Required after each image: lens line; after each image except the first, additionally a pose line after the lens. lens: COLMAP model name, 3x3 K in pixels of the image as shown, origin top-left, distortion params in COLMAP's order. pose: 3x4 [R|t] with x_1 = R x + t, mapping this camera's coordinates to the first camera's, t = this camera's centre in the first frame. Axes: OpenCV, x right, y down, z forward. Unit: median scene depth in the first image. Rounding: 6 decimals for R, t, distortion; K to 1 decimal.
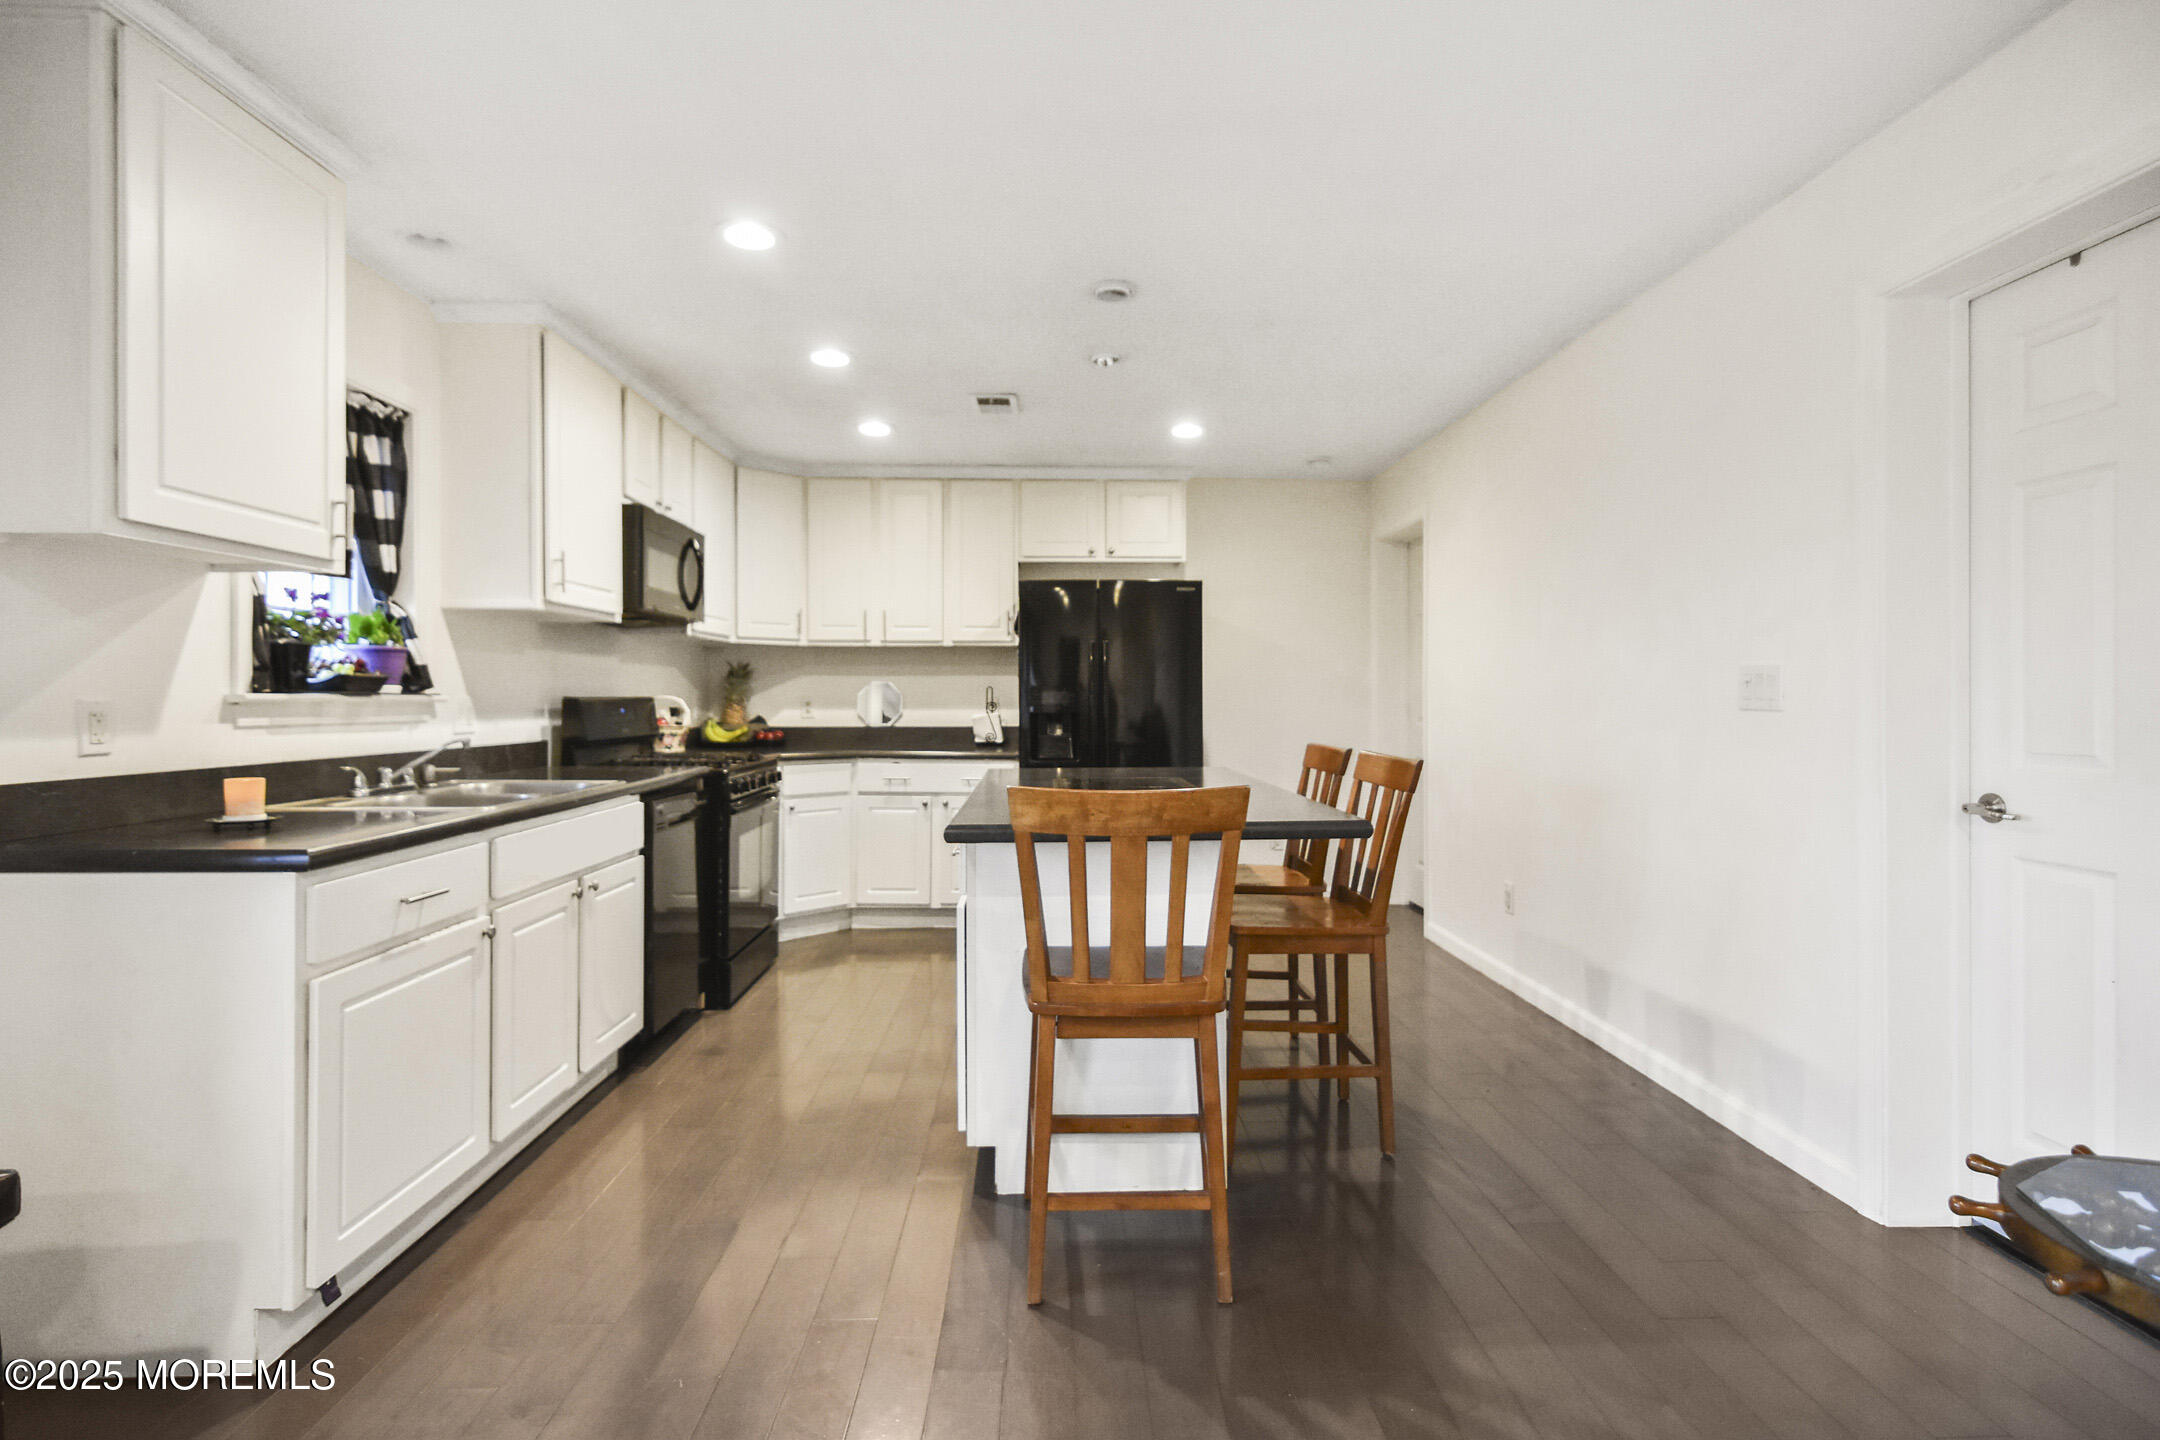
lens RADIAL K [[1053.3, 0, 1076.8], [0, 1053.3, 700.1], [0, 0, 1]] dist [-0.001962, -0.000482]
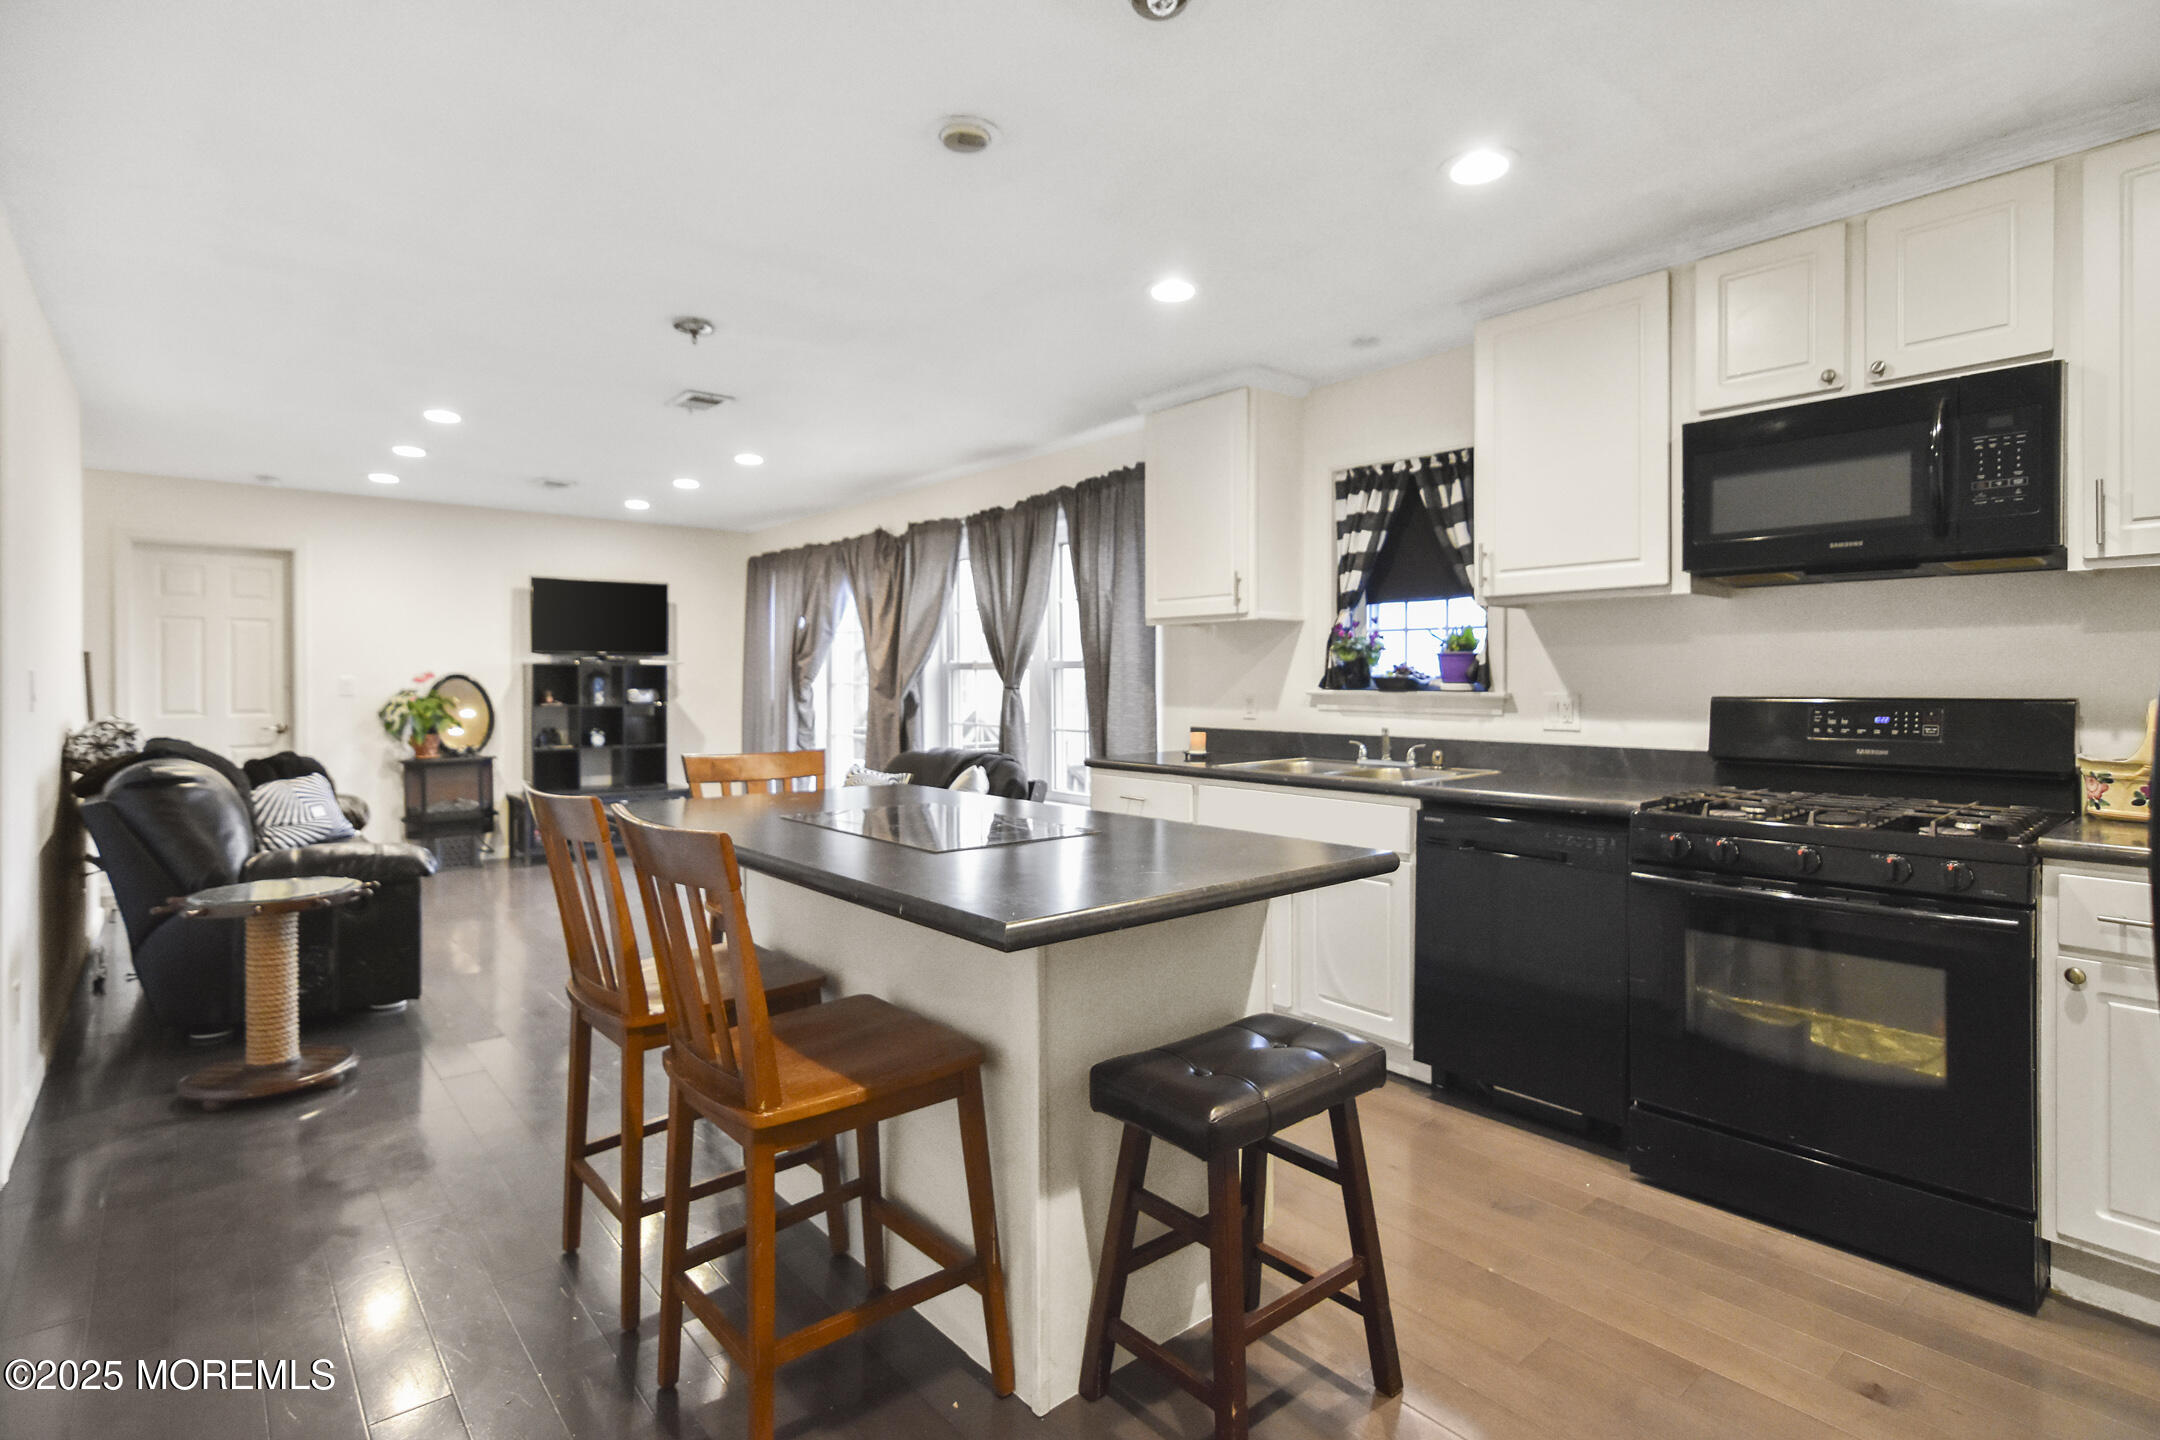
lens RADIAL K [[1053.3, 0, 1076.8], [0, 1053.3, 700.1], [0, 0, 1]] dist [-0.001962, -0.000482]
pose [[-0.783497, 0.013273, -0.621254, 0.402335], [0.000746, 0.999791, 0.020419, -0.017940], [0.621395, 0.015535, -0.783343, 1.520628]]
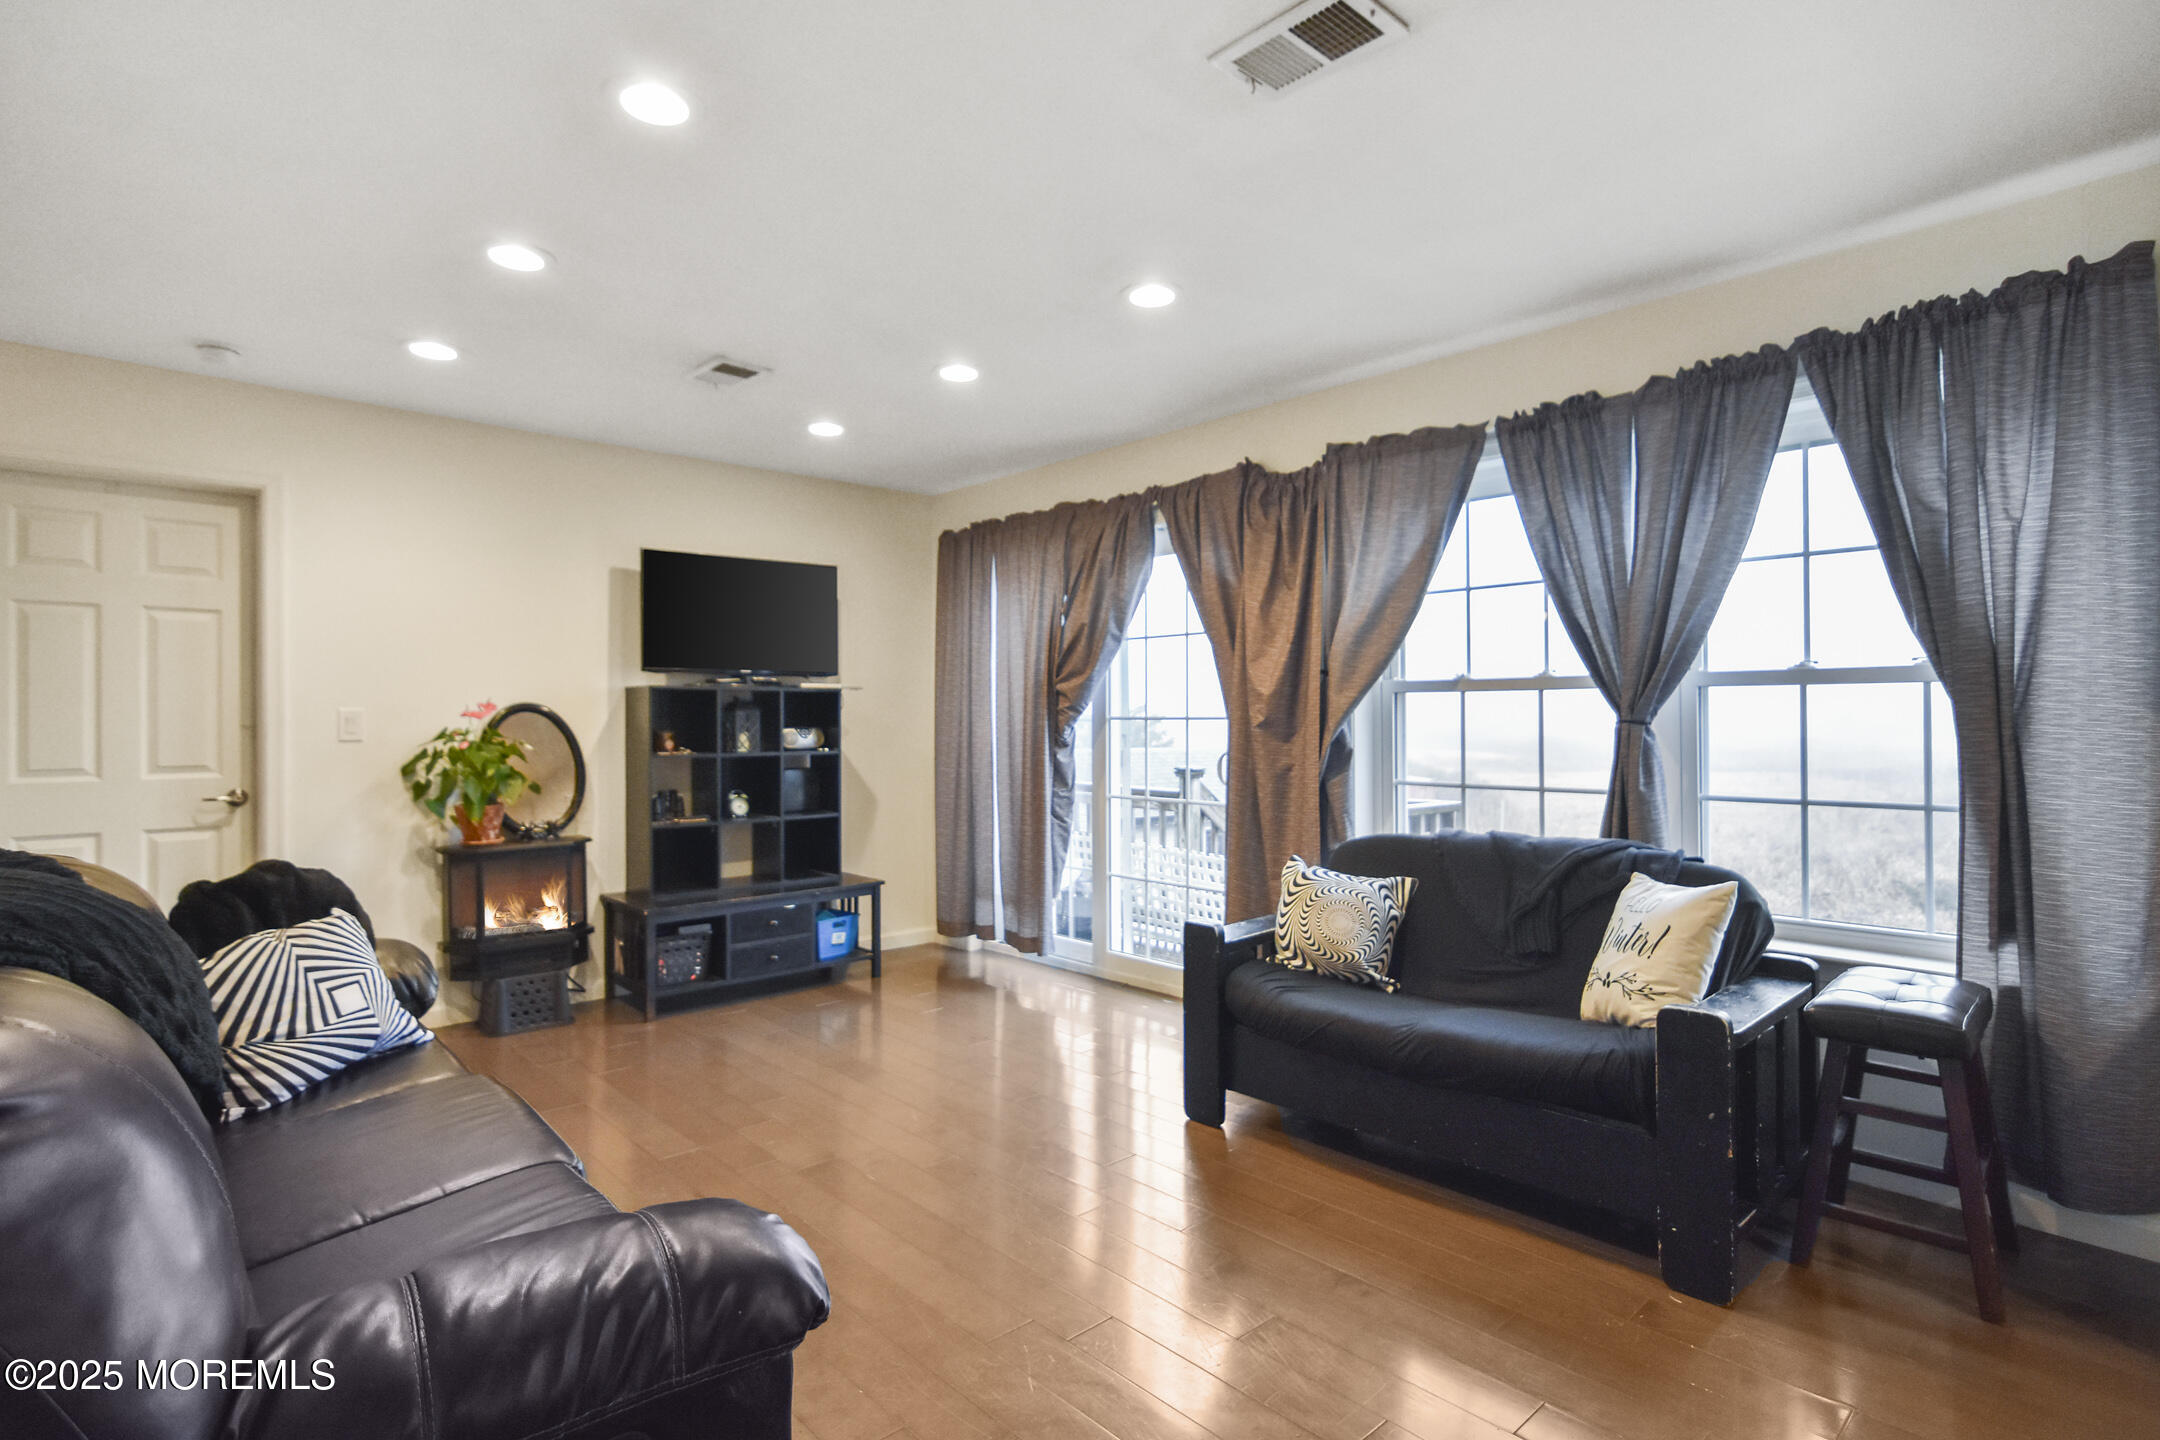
lens RADIAL K [[1089.8, 0, 1080.0], [0, 1089.8, 720.0], [0, 0, 1]] dist [-0.000140, 0.000188]
pose [[-0.760419, 0.005841, -0.649406, 0.417348], [0.004482, 0.999983, 0.003745, -0.010616], [0.649417, -0.000063, -0.760432, 0.546711]]
